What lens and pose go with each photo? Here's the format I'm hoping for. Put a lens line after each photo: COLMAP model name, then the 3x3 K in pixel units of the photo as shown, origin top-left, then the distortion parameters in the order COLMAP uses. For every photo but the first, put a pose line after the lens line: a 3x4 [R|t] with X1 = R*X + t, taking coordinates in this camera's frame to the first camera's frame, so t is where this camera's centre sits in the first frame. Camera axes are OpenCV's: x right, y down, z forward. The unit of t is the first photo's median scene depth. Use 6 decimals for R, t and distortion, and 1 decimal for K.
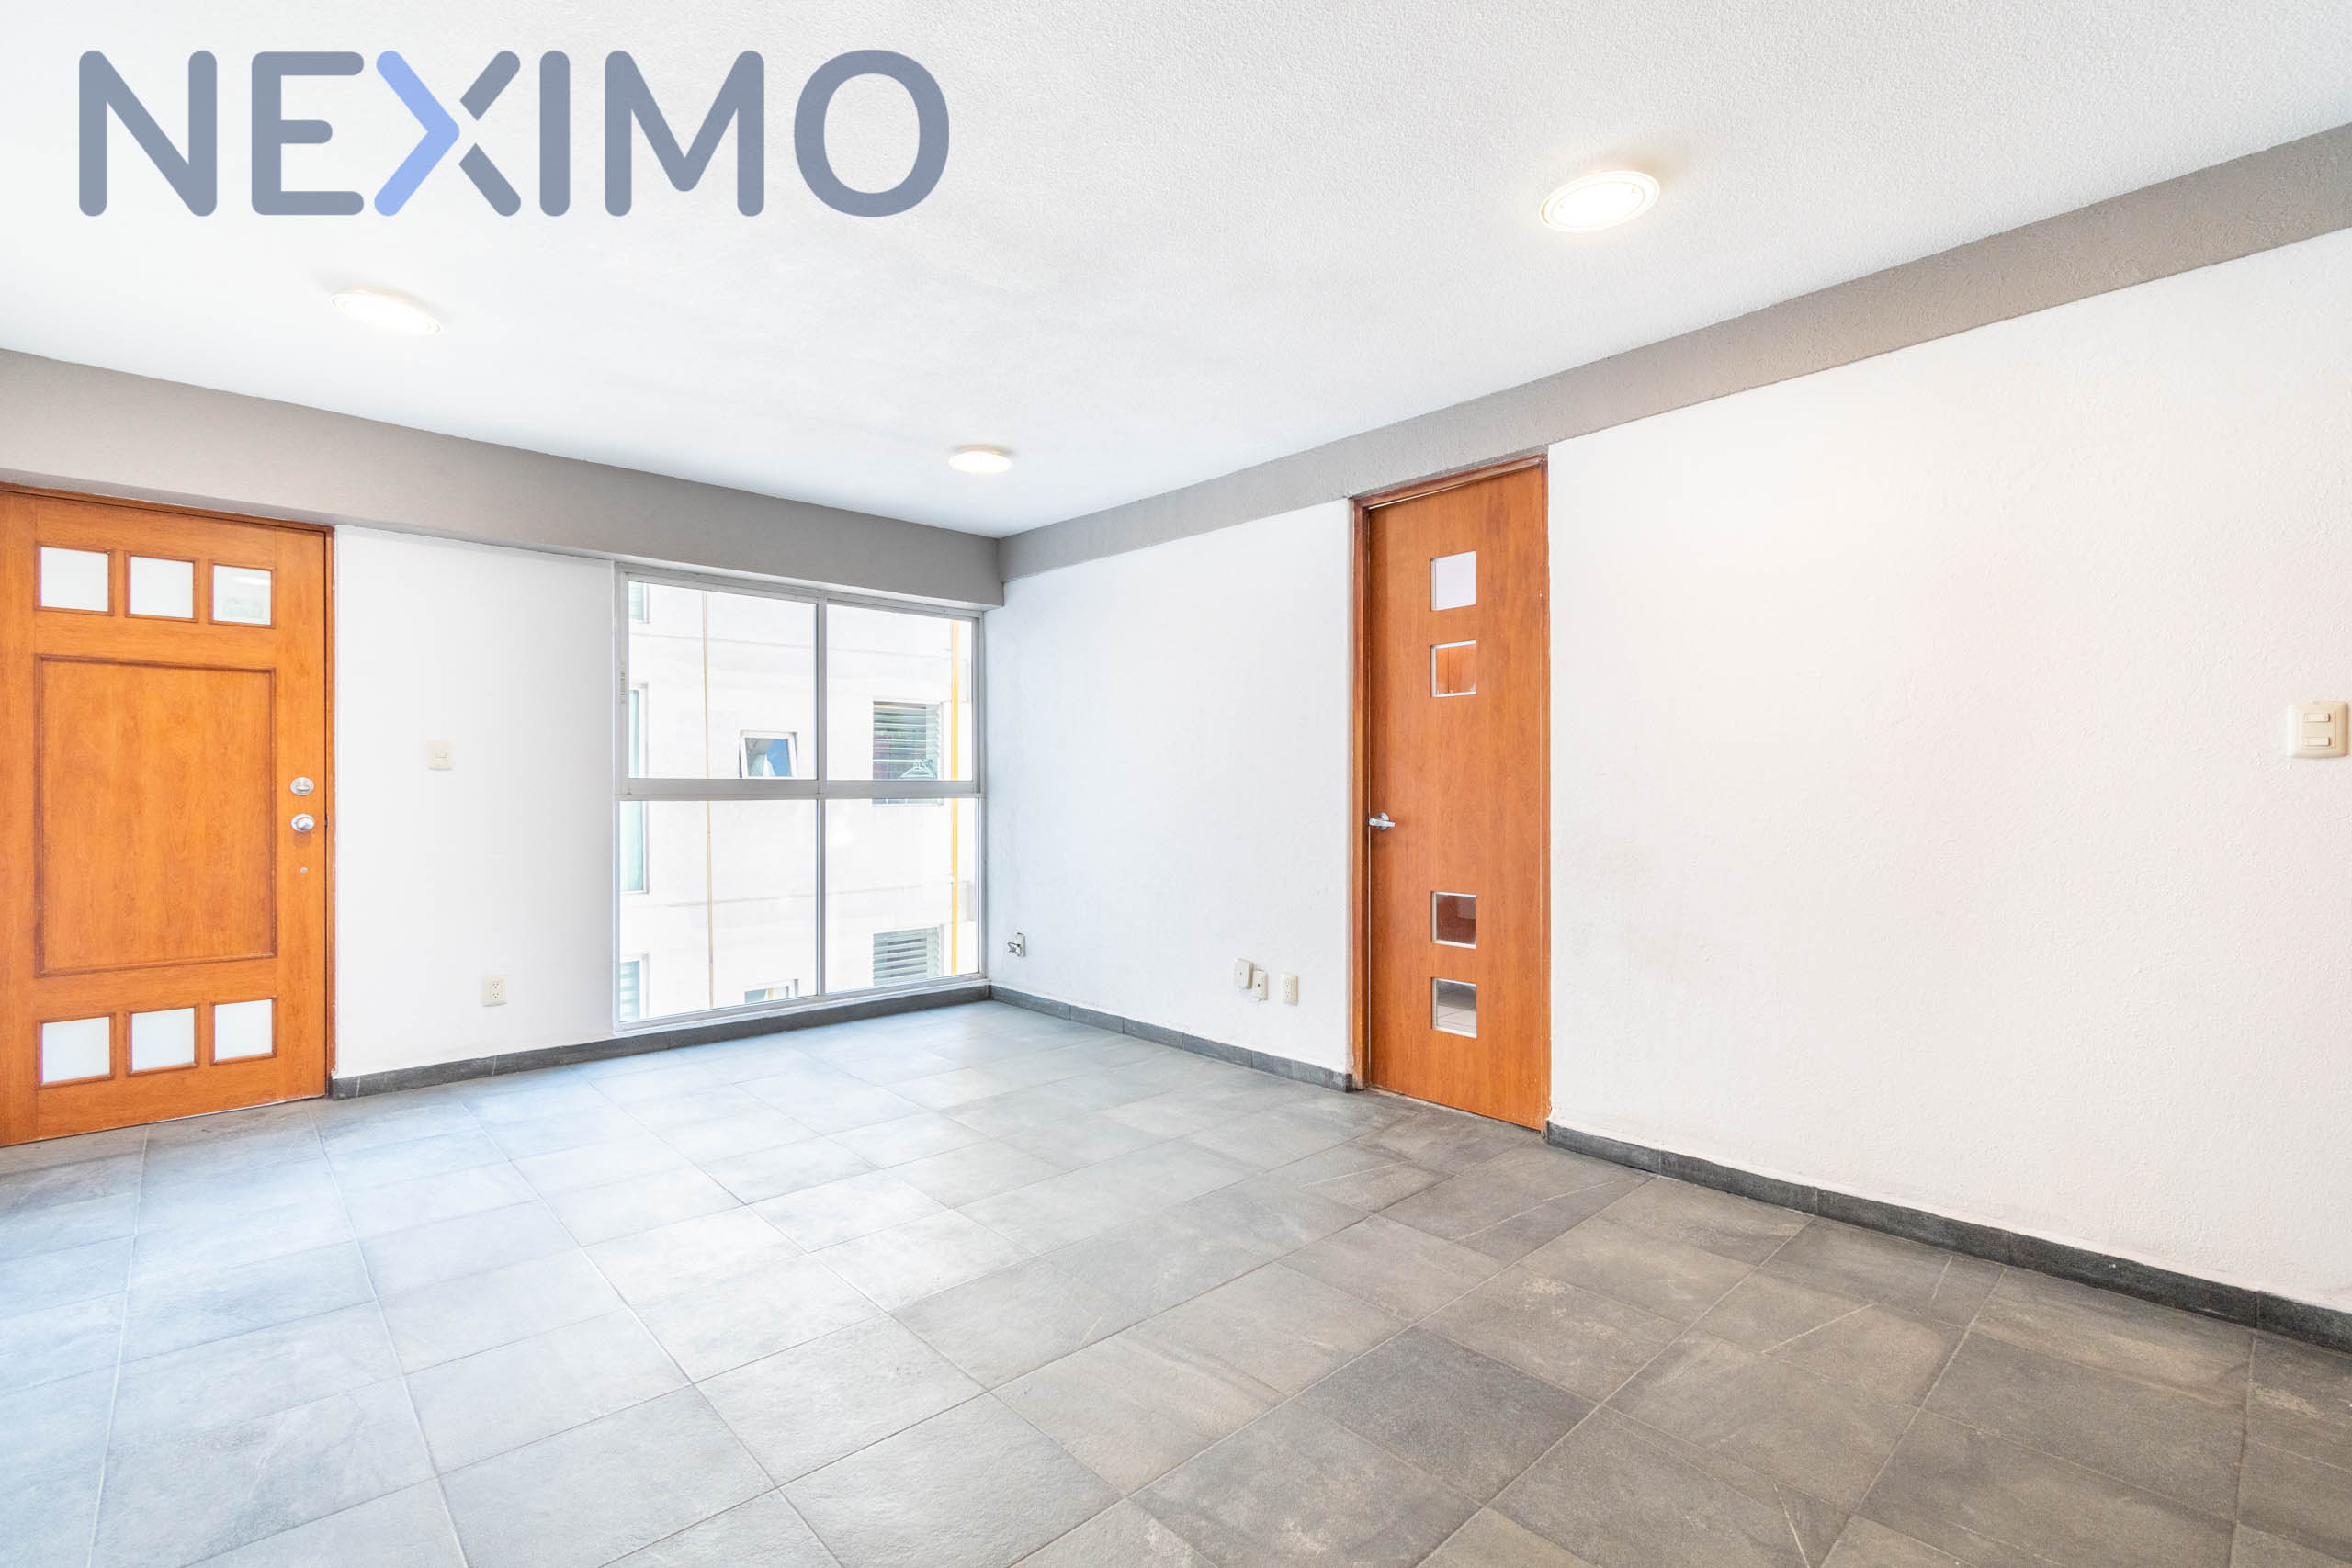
lens RADIAL K [[1053.5, 0, 1176.0], [0, 1053.5, 784.0], [0, 0, 1]] dist [-0.000303, -0.000135]
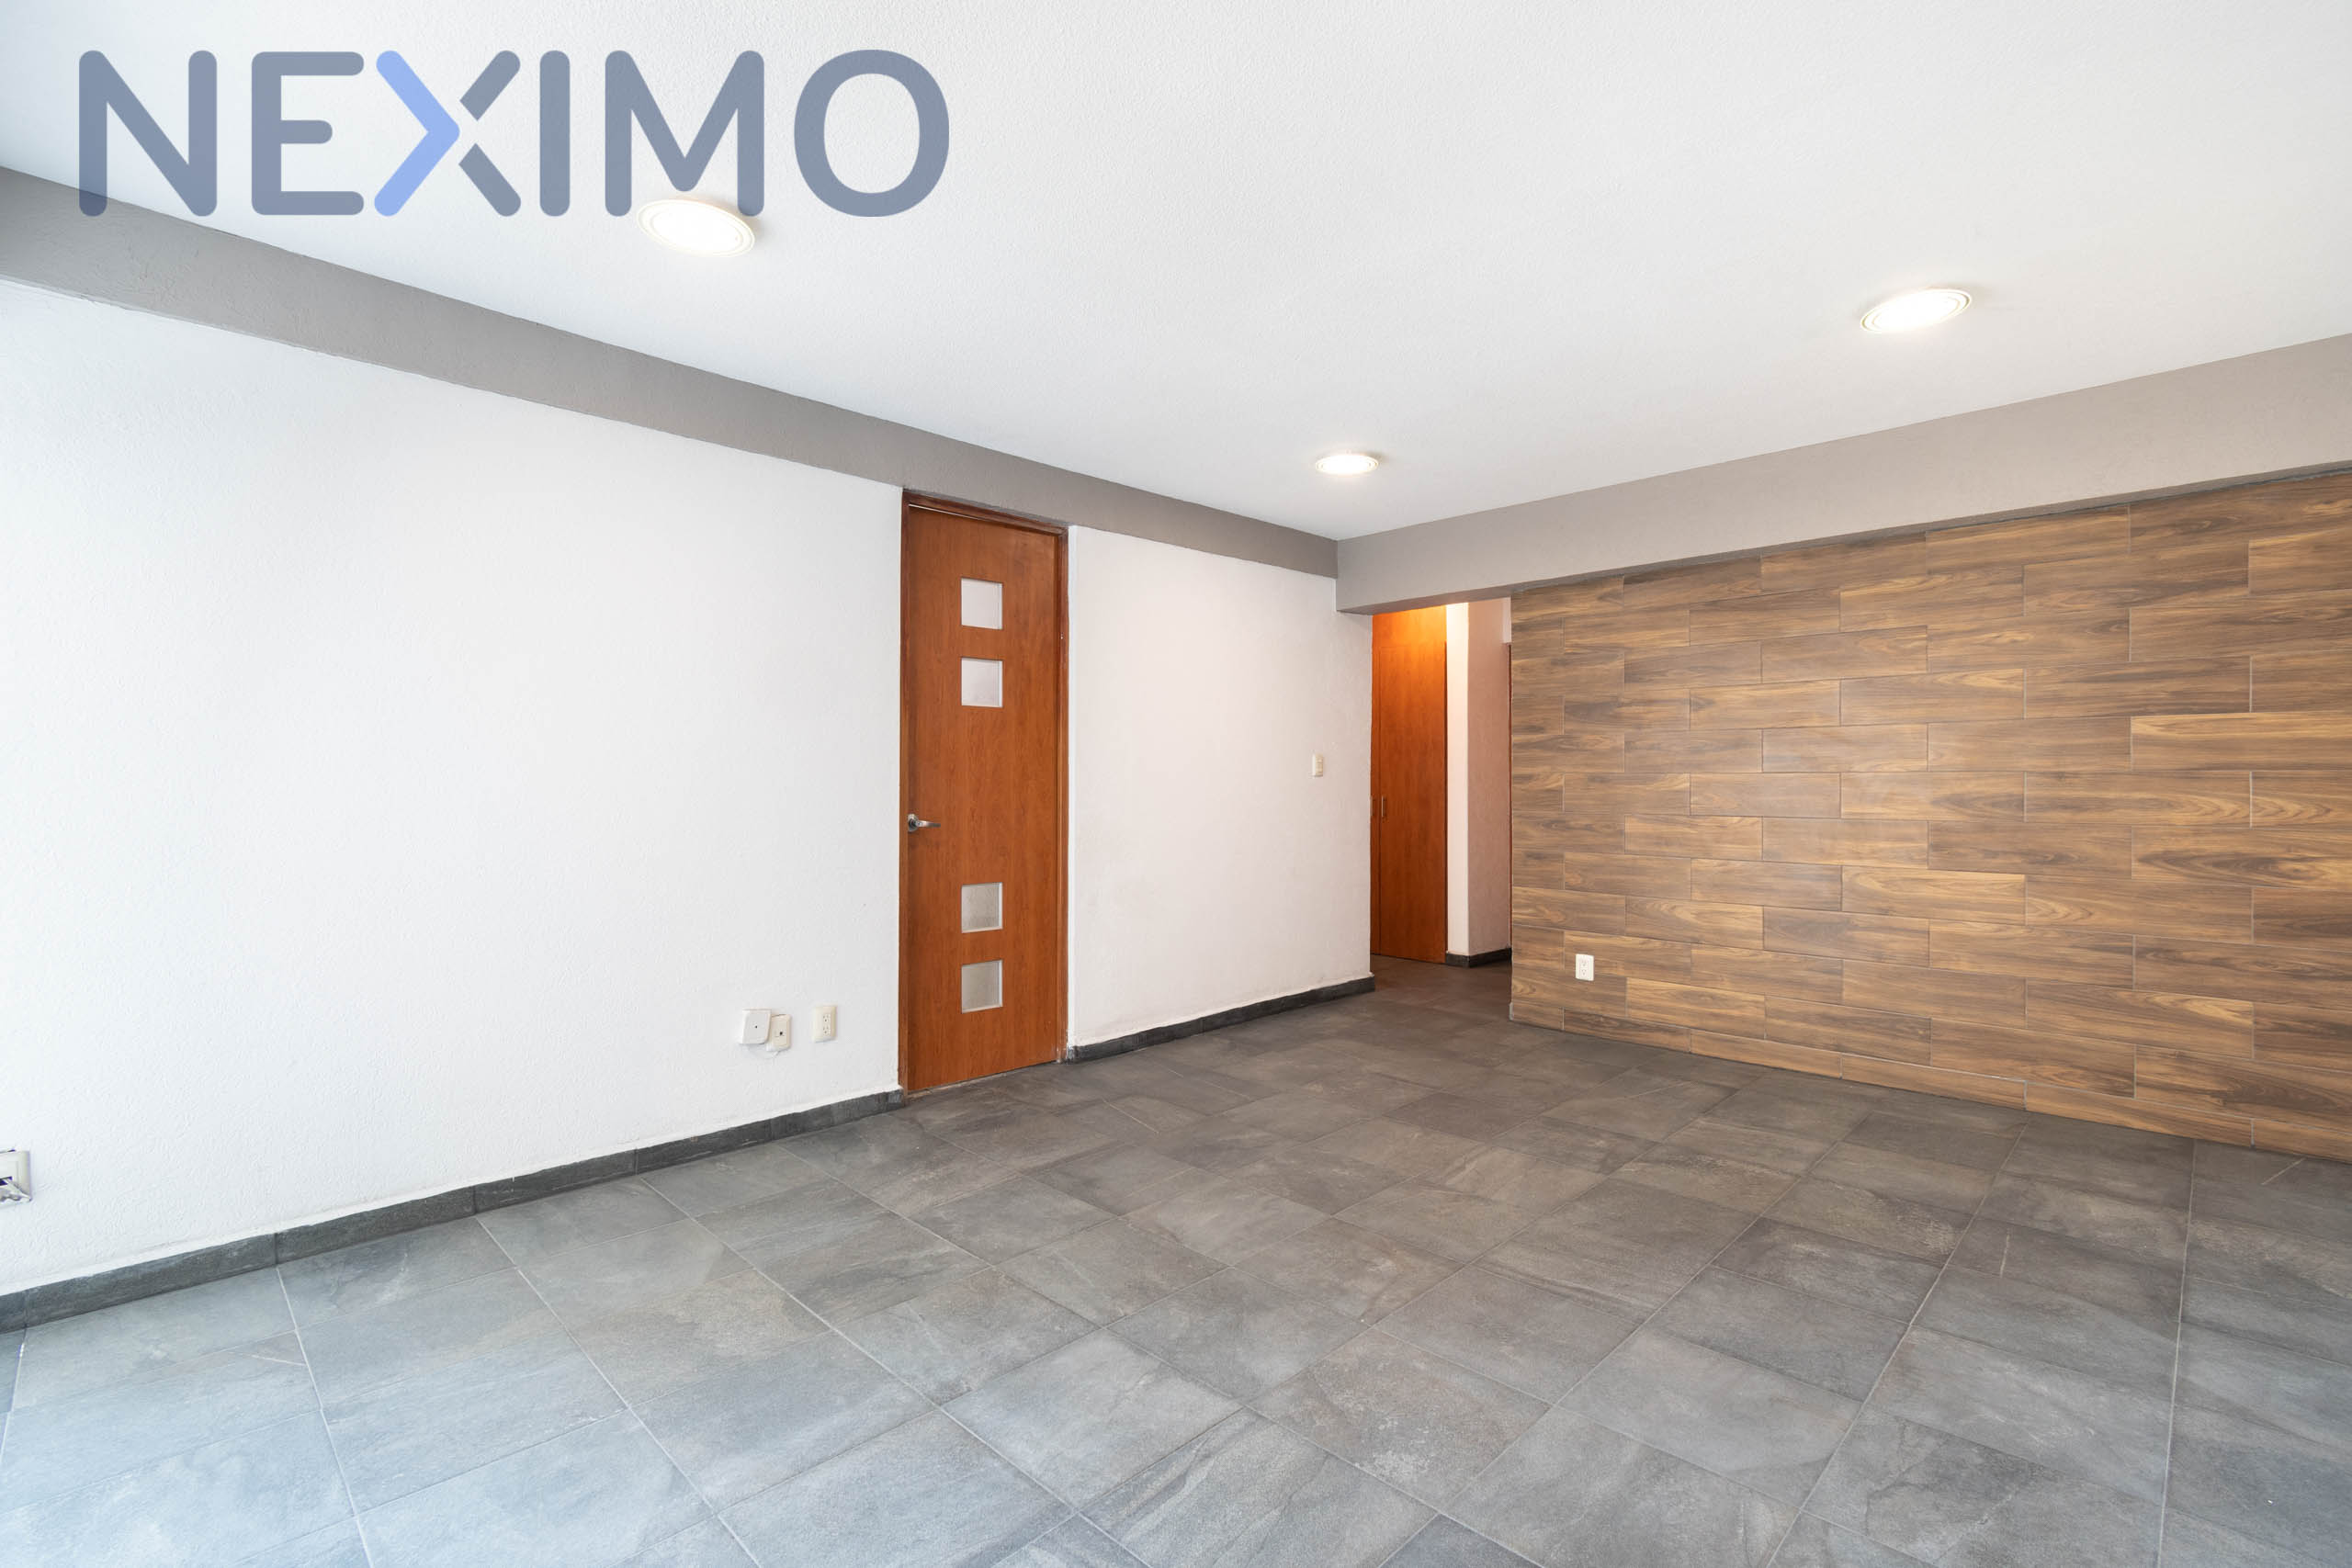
lens RADIAL K [[1041.8, 0, 1173.1], [0, 1041.8, 782.0], [0, 0, 1]] dist [-0.000326, -0.001653]
pose [[-0.032993, 0.004660, 0.999445, -0.920988], [0.001155, 0.999989, -0.004625, 0.001511], [-0.999455, 0.001001, -0.032998, 0.912730]]
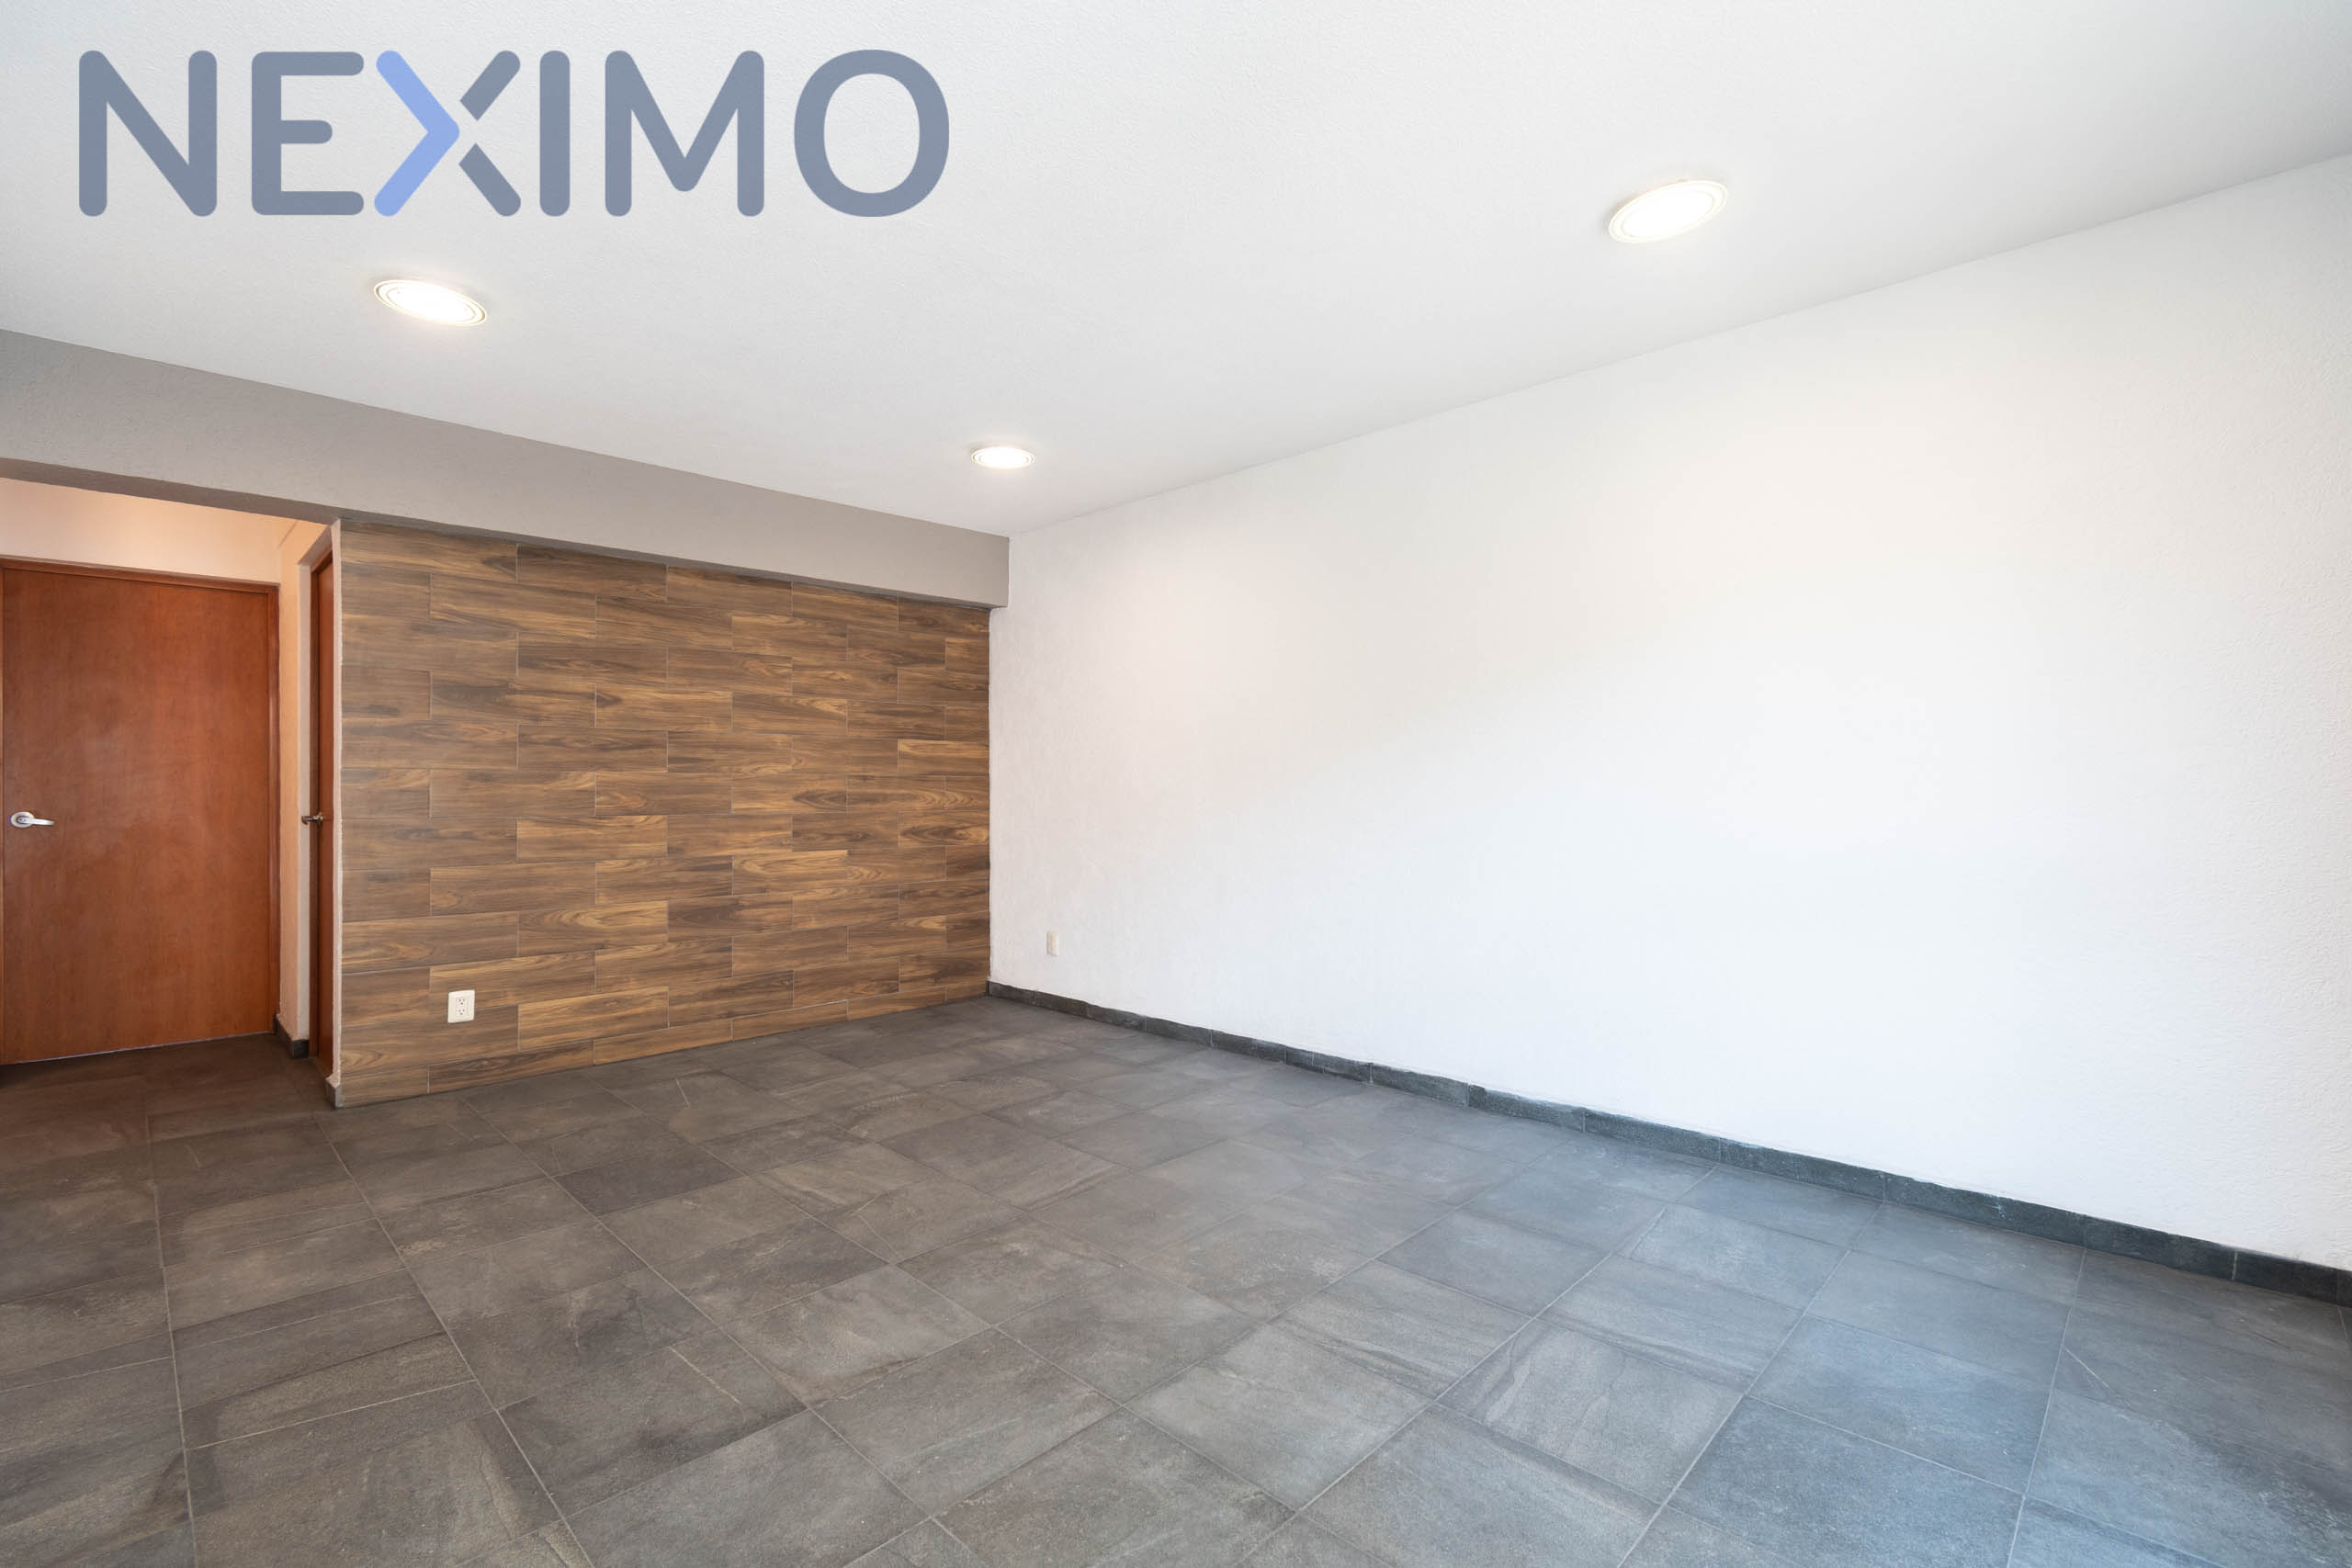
lens RADIAL K [[1041.8, 0, 1173.1], [0, 1041.8, 782.0], [0, 0, 1]] dist [-0.000326, -0.001653]
pose [[-0.998980, 0.003871, -0.044998, -0.265256], [0.004117, 0.999977, -0.005386, 0.007000], [0.044977, -0.005566, -0.998973, 1.502831]]
